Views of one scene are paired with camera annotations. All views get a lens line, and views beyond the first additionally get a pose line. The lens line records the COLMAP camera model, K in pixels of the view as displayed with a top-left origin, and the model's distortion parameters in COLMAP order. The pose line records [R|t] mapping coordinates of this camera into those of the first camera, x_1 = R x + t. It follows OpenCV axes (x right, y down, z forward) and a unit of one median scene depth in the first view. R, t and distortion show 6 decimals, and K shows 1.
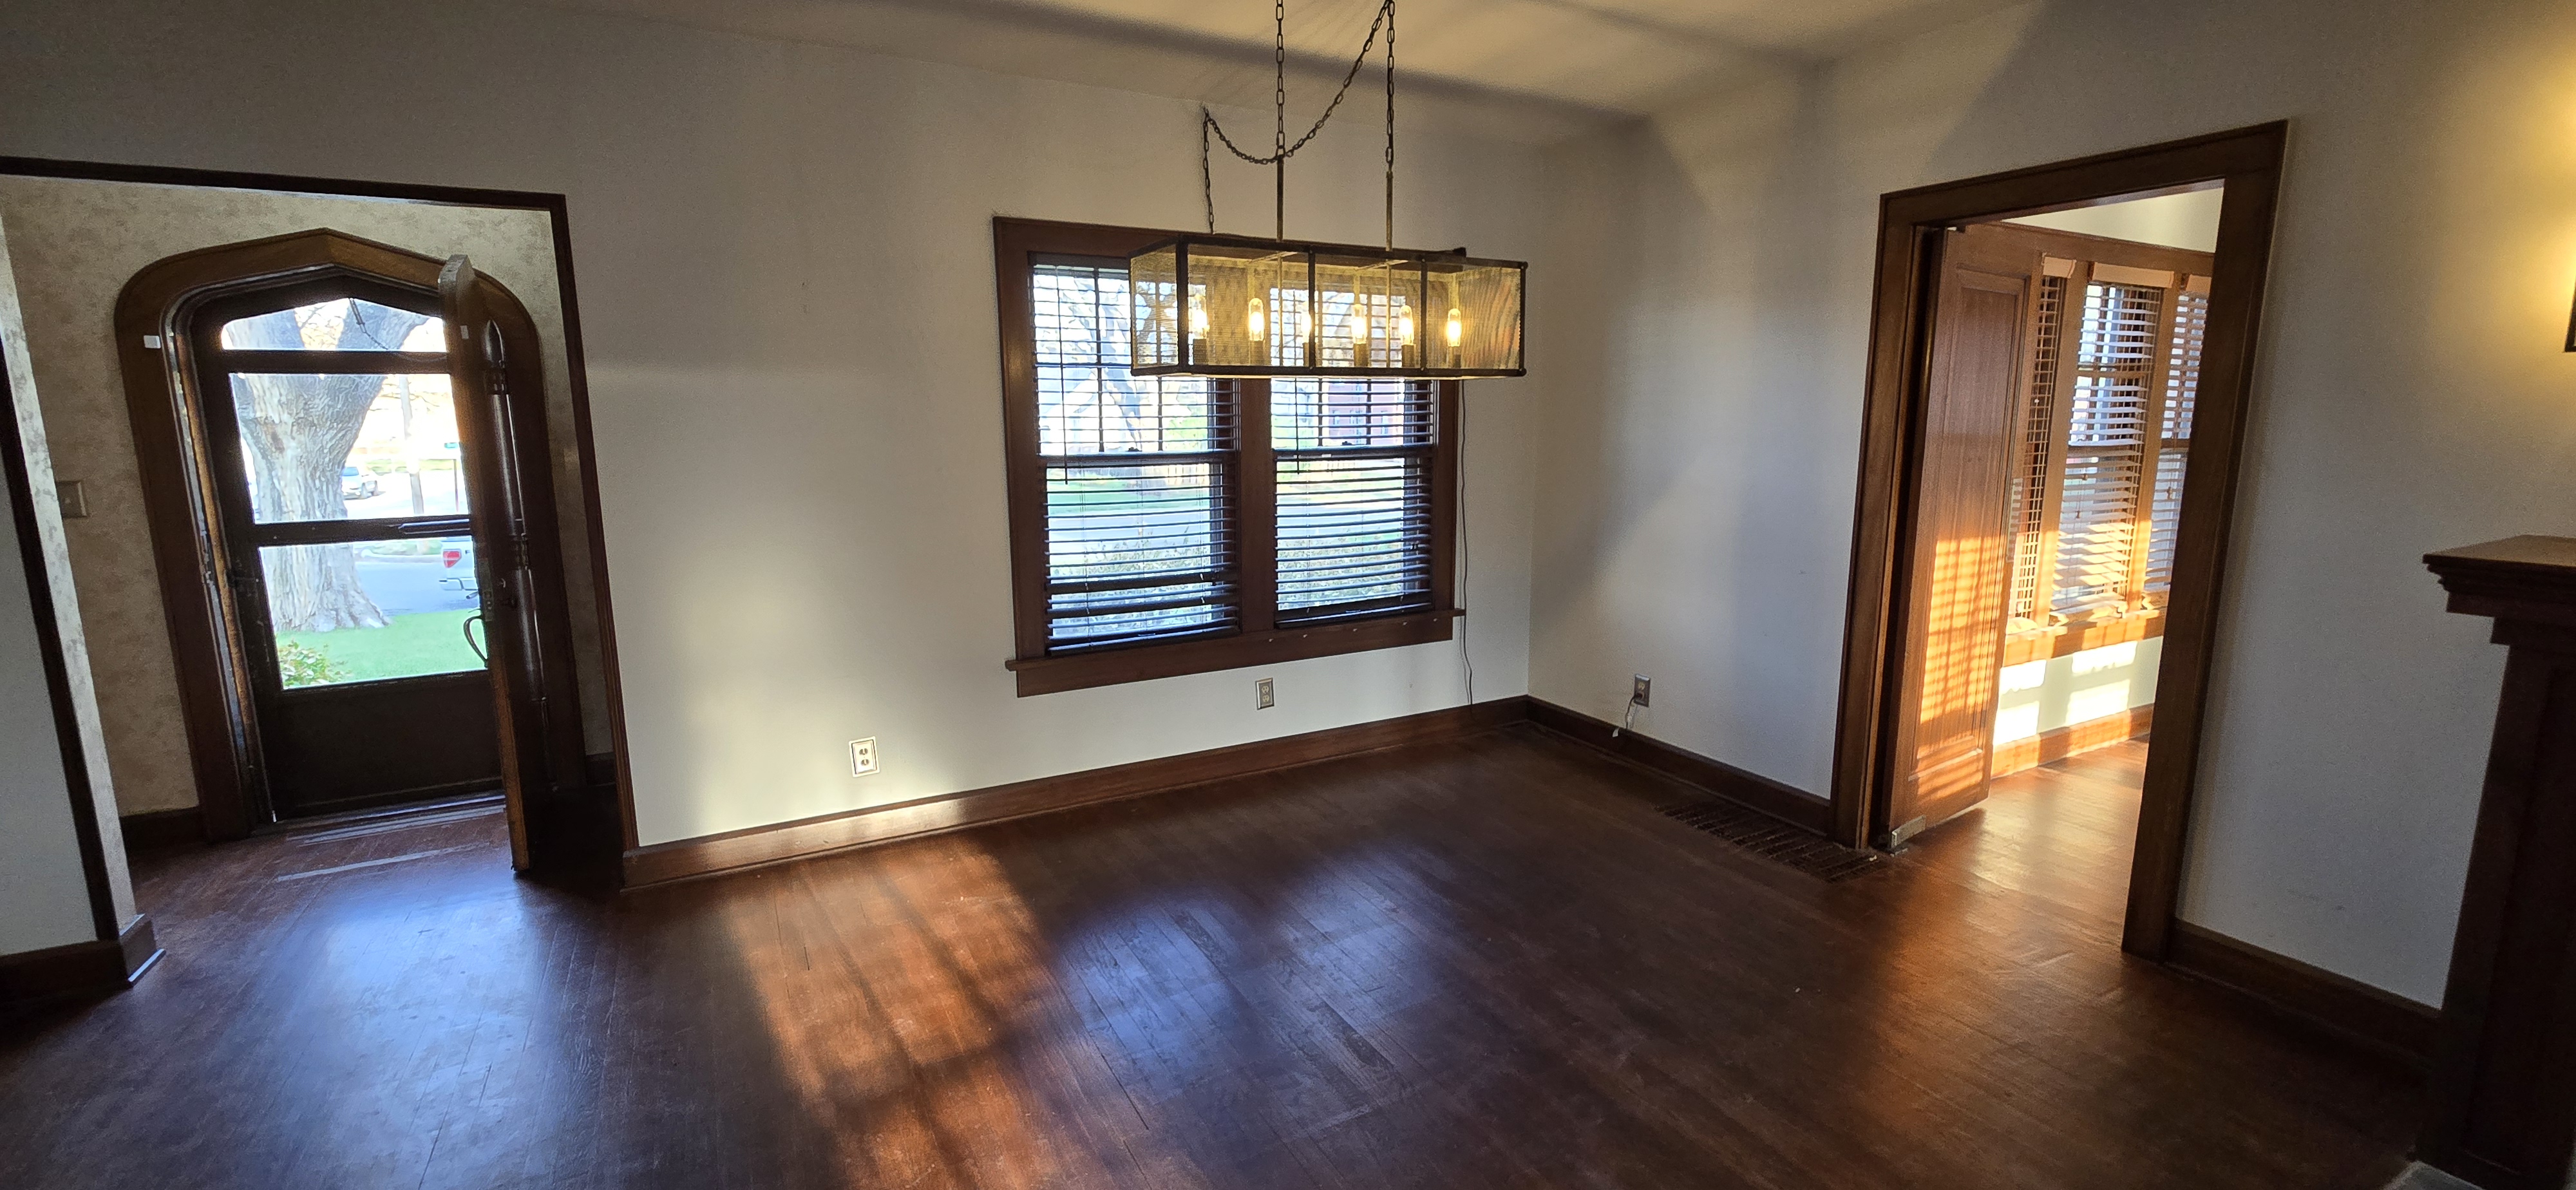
lens RADIAL K [[1055.5, 0, 1287.3], [0, 1055.5, 594.2], [0, 0, 1]] dist [-0.003854, 0.001308]
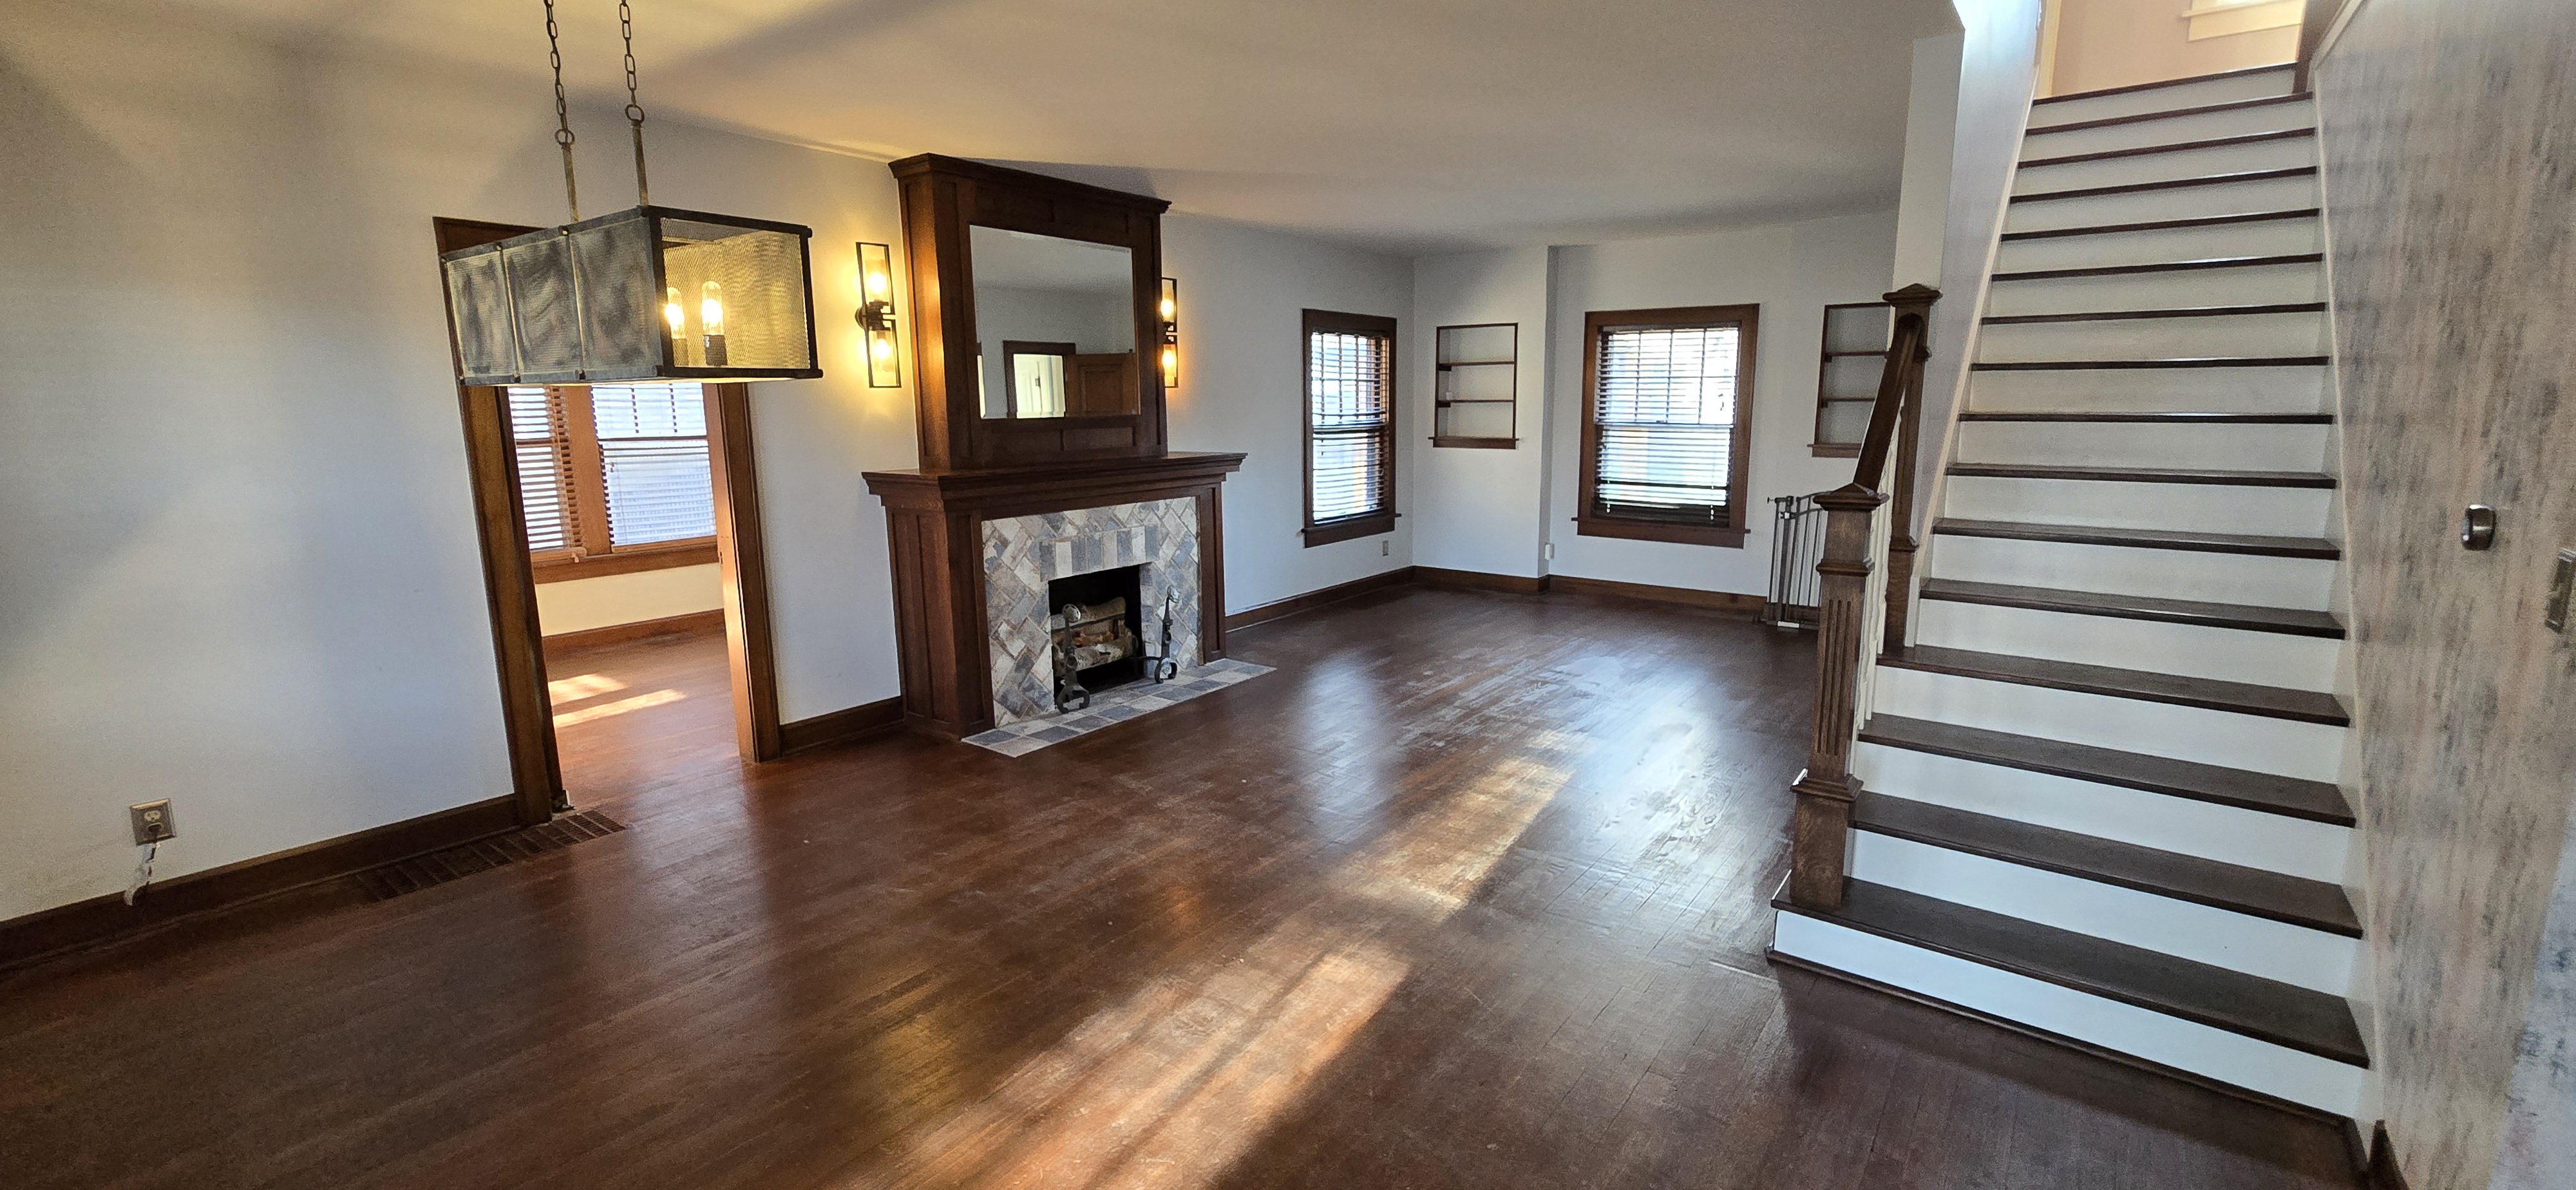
lens RADIAL K [[1055.5, 0, 1287.2], [0, 1055.5, 582.9], [0, 0, 1]] dist [-0.003854, 0.001308]
pose [[-0.408273, -0.142932, 0.901601, -1.158728], [0.175602, 0.956923, 0.231220, -0.180471], [-0.895811, 0.252724, -0.365587, 1.055647]]
